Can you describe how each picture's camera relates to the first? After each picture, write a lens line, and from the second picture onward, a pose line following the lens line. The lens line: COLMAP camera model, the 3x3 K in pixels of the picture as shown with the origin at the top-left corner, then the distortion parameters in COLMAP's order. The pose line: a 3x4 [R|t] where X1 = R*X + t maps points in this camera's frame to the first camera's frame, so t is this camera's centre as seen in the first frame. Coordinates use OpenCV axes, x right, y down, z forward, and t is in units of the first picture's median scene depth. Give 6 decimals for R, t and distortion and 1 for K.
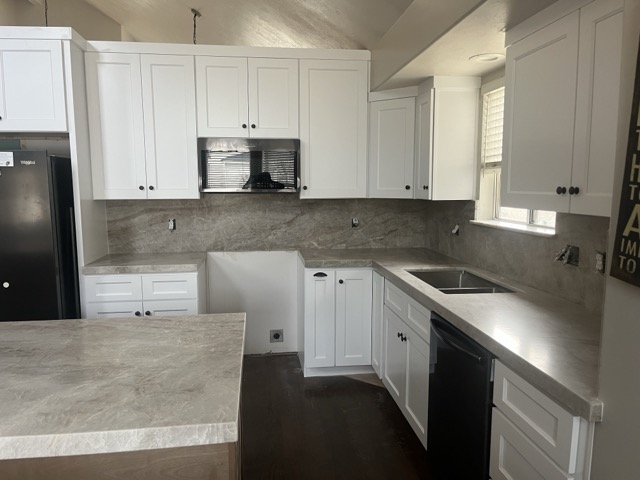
lens RADIAL K [[490.8, 0, 320.0], [0, 490.8, 240.0], [0, 0, 1]] dist [0.018476, -0.014662]
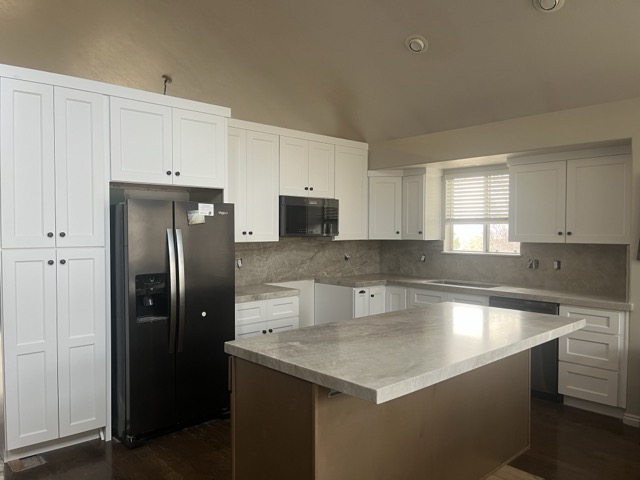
lens RADIAL K [[490.8, 0, 320.0], [0, 490.8, 240.0], [0, 0, 1]] dist [0.018476, -0.014662]
pose [[0.808244, -0.009136, 0.588777, -0.900409], [0.063035, 0.995477, -0.071084, 0.012022], [-0.585465, 0.094566, 0.805164, -0.110360]]
